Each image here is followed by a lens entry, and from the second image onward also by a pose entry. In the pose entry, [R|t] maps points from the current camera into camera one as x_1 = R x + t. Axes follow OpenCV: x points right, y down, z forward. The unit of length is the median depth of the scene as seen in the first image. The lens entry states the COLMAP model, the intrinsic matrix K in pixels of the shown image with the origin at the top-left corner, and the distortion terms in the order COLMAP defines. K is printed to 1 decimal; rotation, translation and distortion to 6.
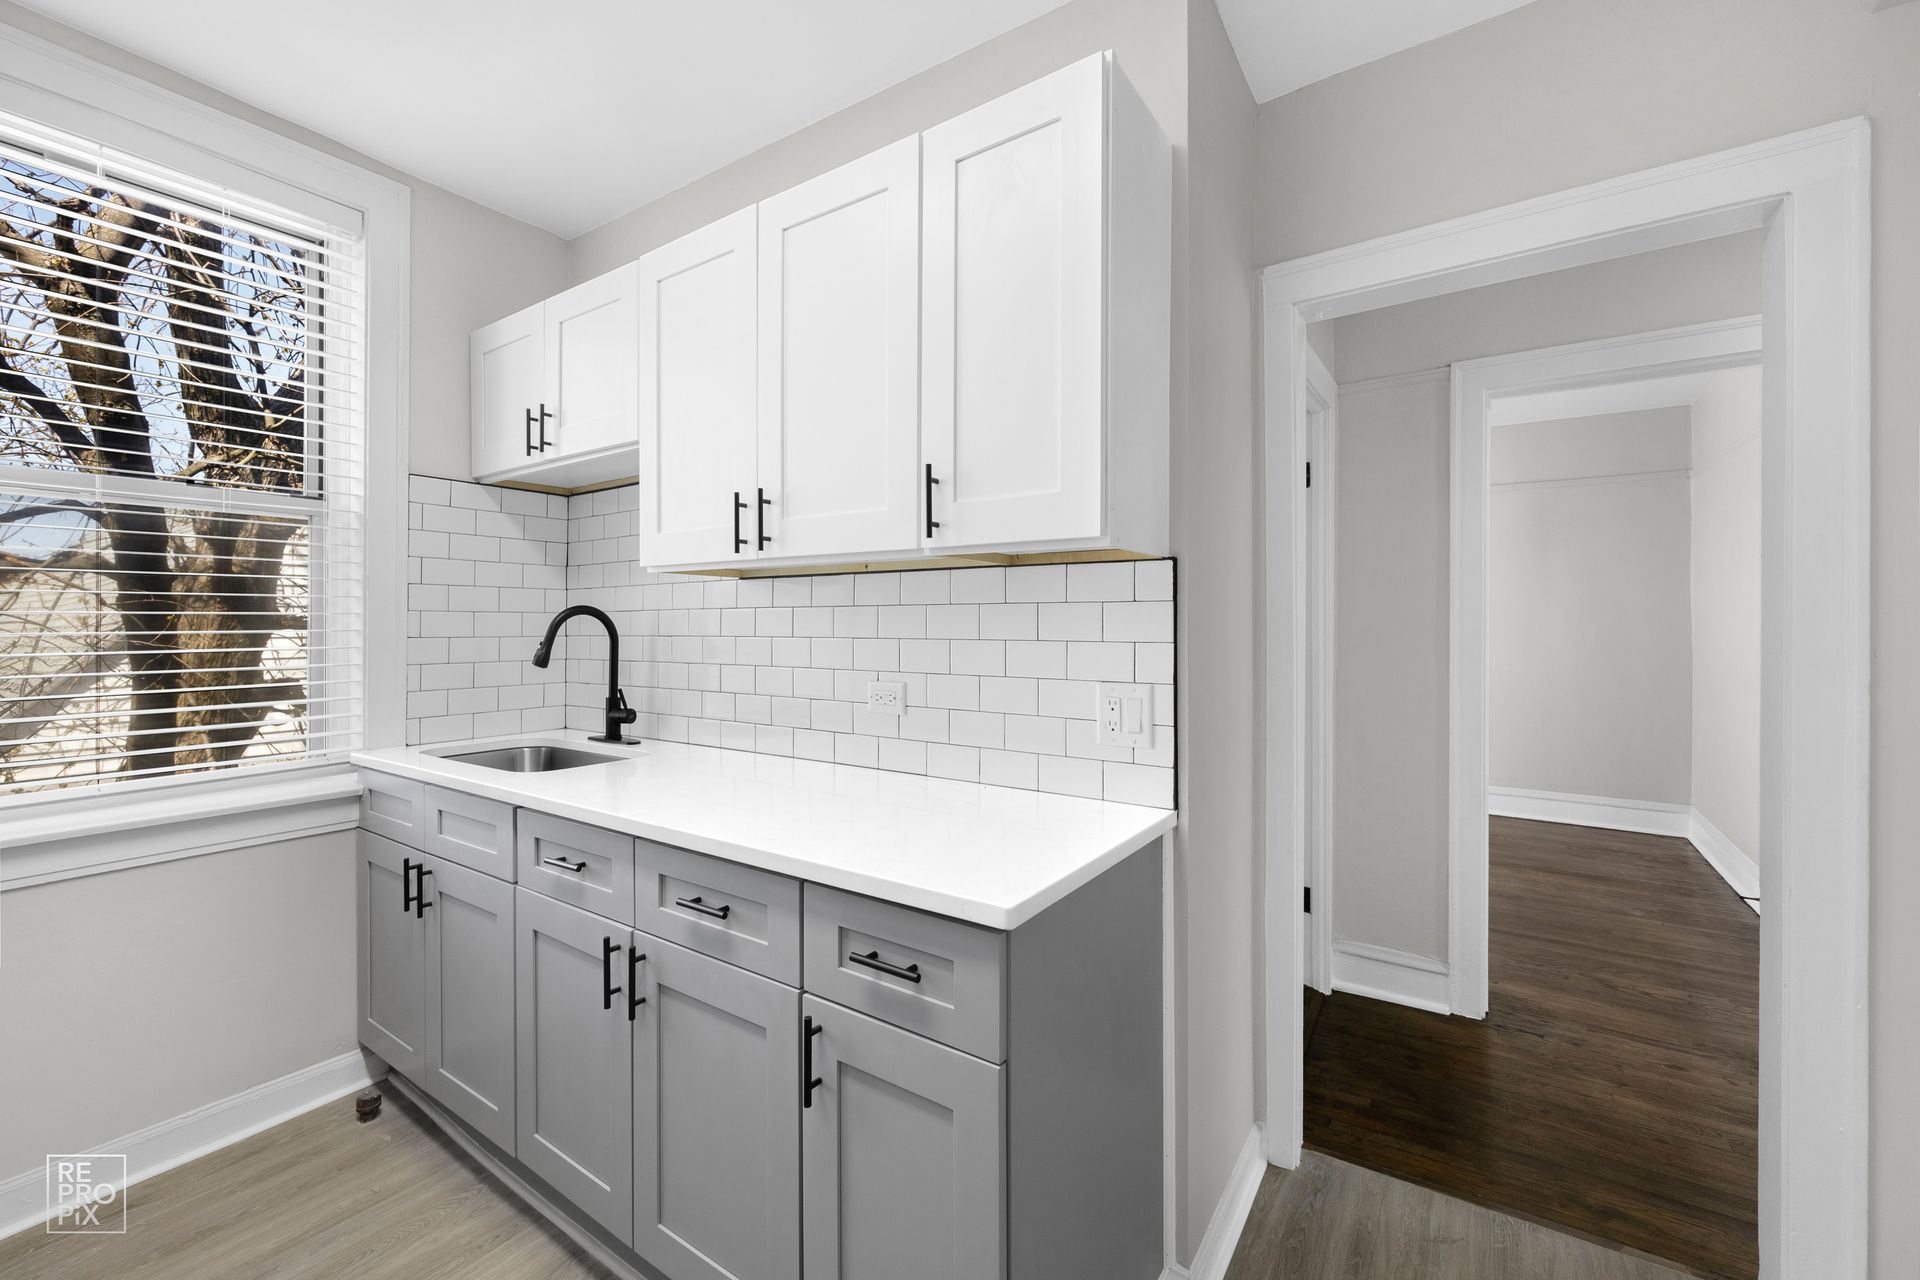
lens RADIAL K [[788.2, 0, 926.7], [0, 788.2, 622.2], [0, 0, 1]] dist [0.002312, -0.000142]
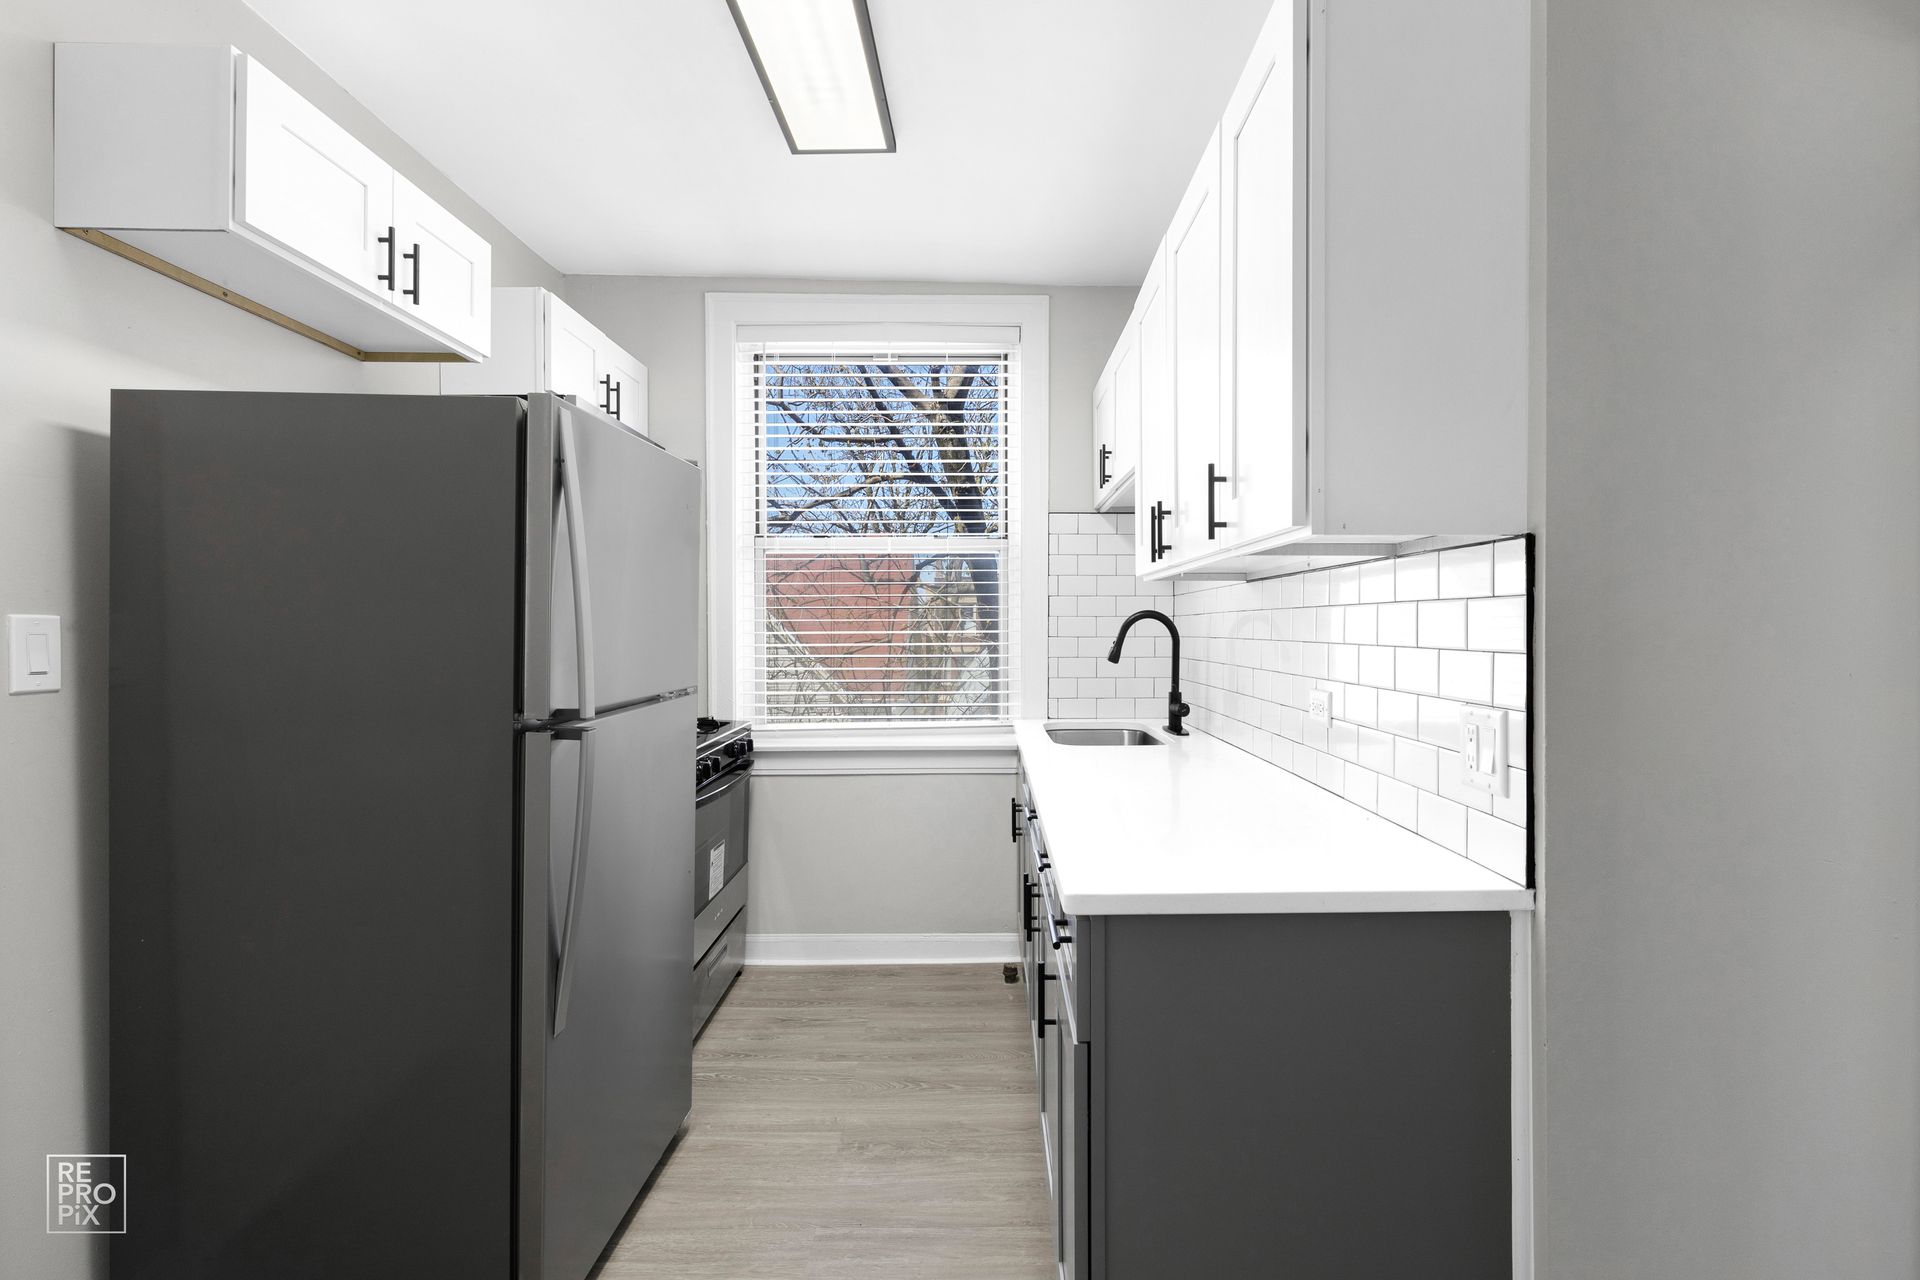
lens RADIAL K [[788.2, 0, 952.8], [0, 788.2, 628.5], [0, 0, 1]] dist [0.002312, -0.000142]
pose [[0.596159, 0.000634, -0.802866, 0.423659], [0.005032, 0.999977, 0.004526, -0.001734], [0.802851, -0.006738, 0.596142, 0.113838]]
